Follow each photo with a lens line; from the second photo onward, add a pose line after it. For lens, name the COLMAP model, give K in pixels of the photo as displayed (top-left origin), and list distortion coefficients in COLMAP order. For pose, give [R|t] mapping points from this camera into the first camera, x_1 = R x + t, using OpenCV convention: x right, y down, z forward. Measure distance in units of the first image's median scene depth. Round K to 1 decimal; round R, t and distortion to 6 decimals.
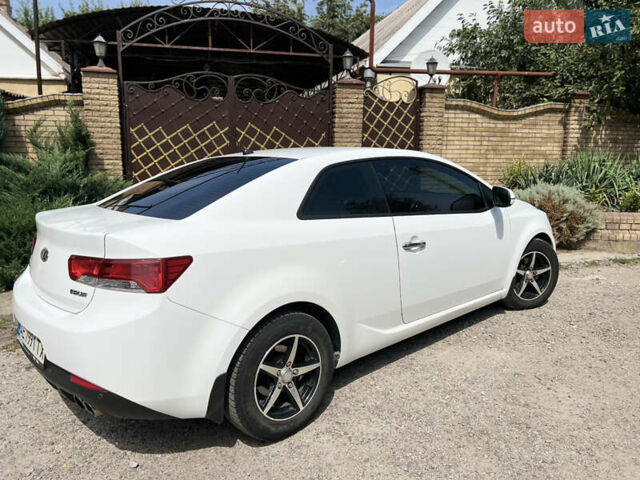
lens RADIAL K [[480.5, 0, 320.0], [0, 480.5, 240.0], [0, 0, 1]] dist [0.007085, -0.001782]
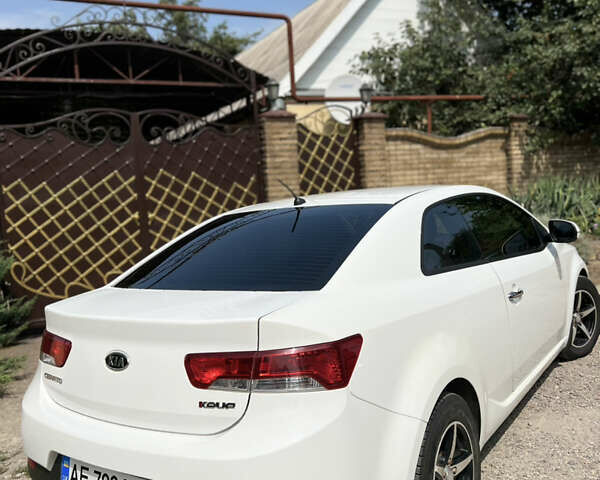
lens RADIAL K [[598.0, 0, 300.0], [0, 598.0, 240.0], [0, 0, 1]] dist [0.016397, -0.025732]
pose [[0.970905, -0.087411, 0.222941, -0.143952], [0.111432, 0.988975, -0.097527, -0.008857], [-0.211958, 0.119532, 0.969941, 0.015917]]
